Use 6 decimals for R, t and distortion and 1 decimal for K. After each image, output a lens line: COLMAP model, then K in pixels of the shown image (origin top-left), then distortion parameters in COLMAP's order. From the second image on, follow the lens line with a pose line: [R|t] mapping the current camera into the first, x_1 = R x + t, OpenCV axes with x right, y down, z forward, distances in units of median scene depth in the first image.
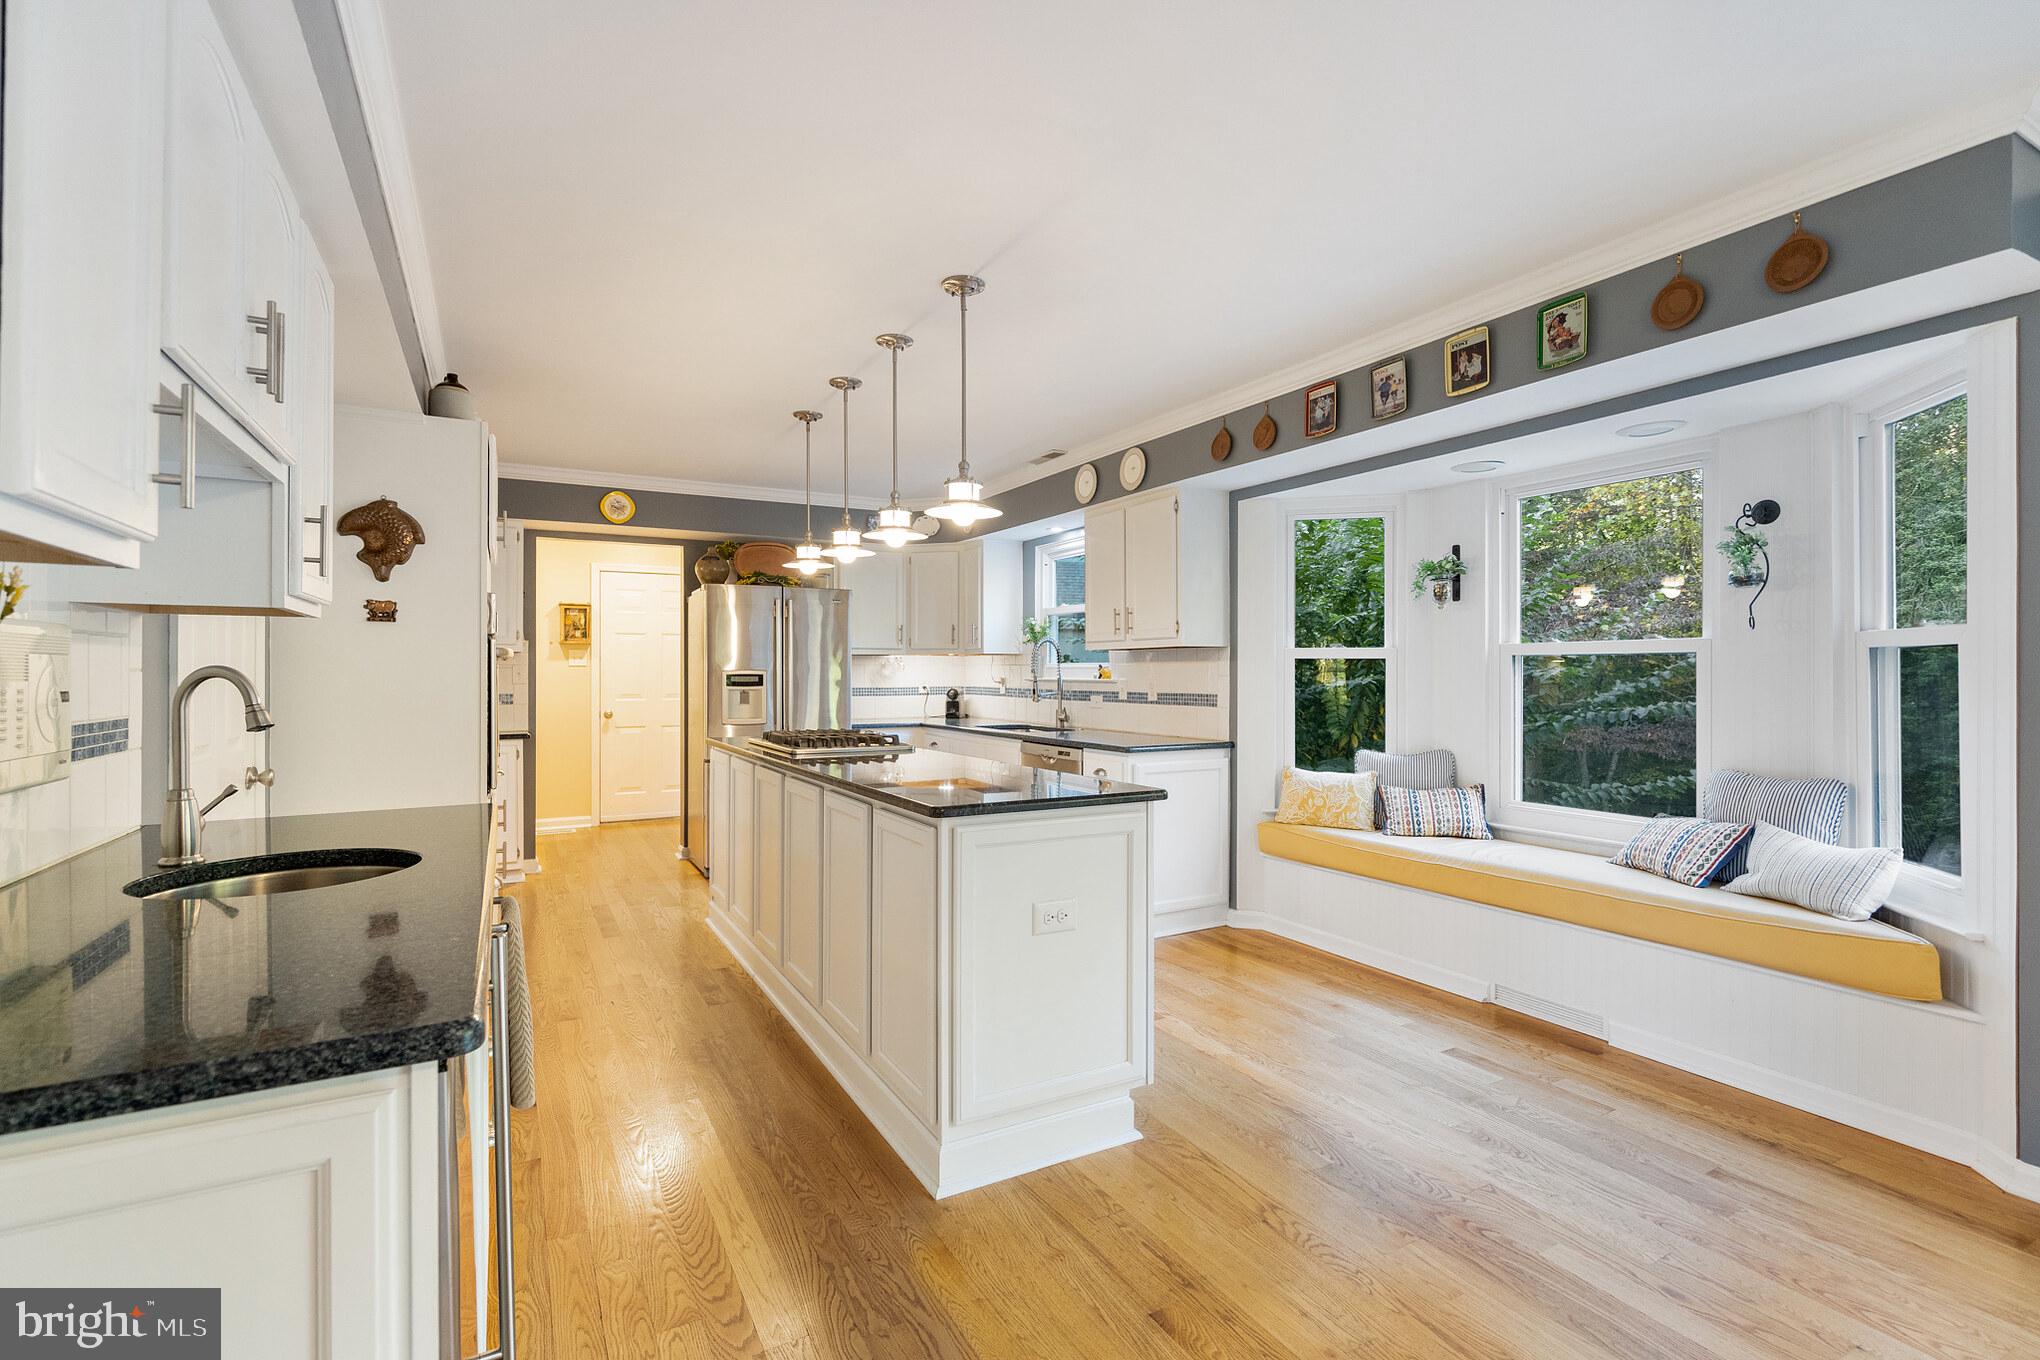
lens RADIAL K [[938.5, 0, 1018.8], [0, 938.5, 664.1], [0, 0, 1]] dist [-0.001407, -0.000367]
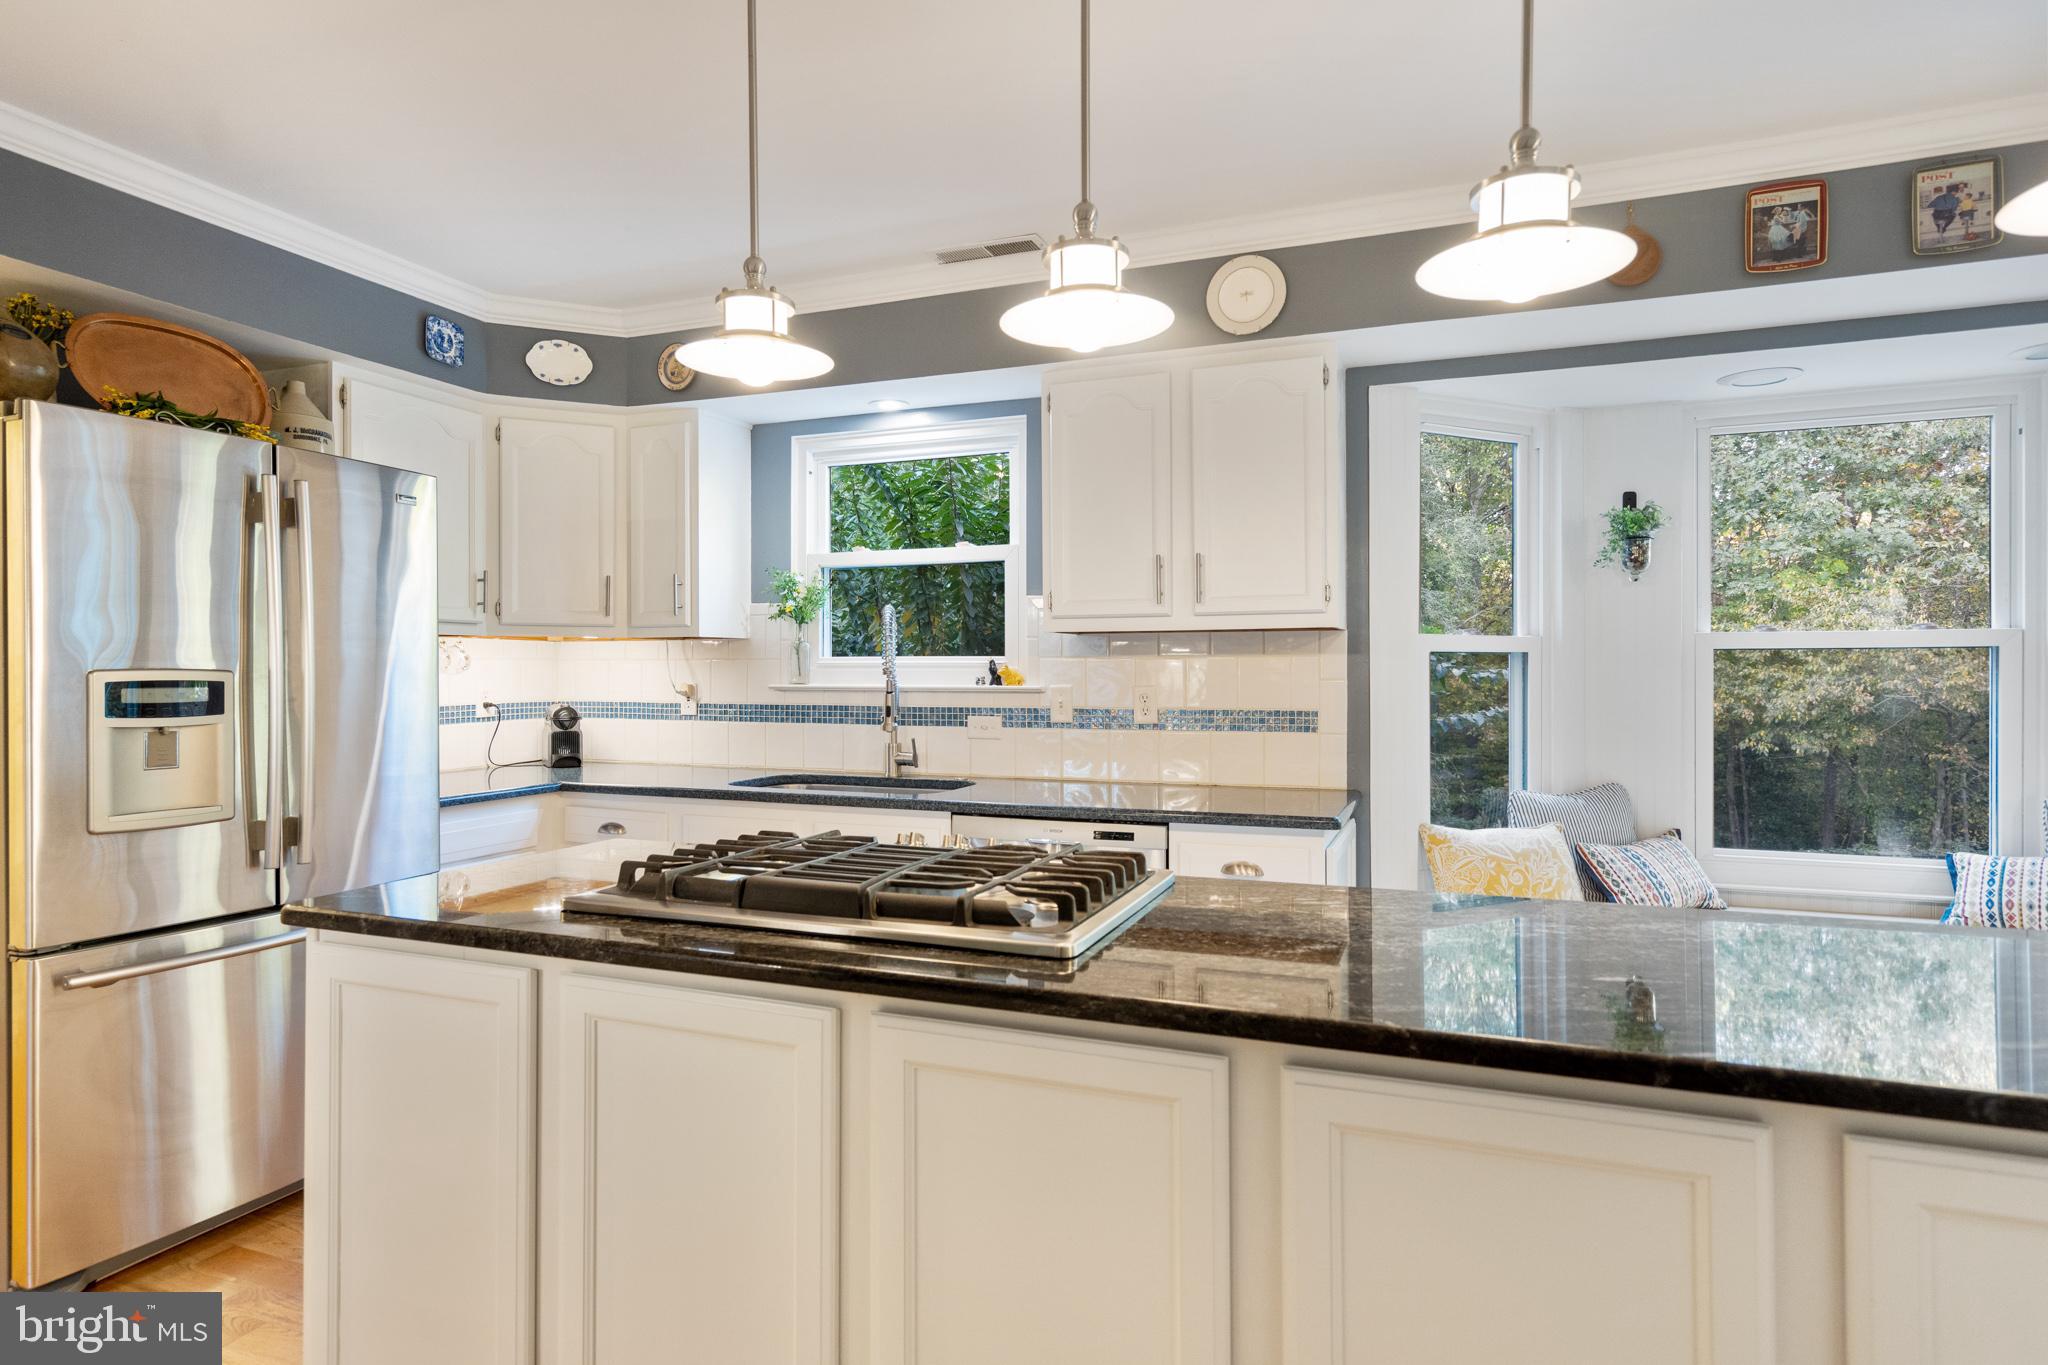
lens RADIAL K [[1076.1, 0, 1025.8], [0, 1076.1, 661.1], [0, 0, 1]] dist [-0.000361, 0.001307]
pose [[0.770504, 0.005815, 0.637408, -0.302939], [-0.004876, 0.999983, -0.003229, 0.003340], [-0.637416, -0.000620, 0.770520, 0.502446]]
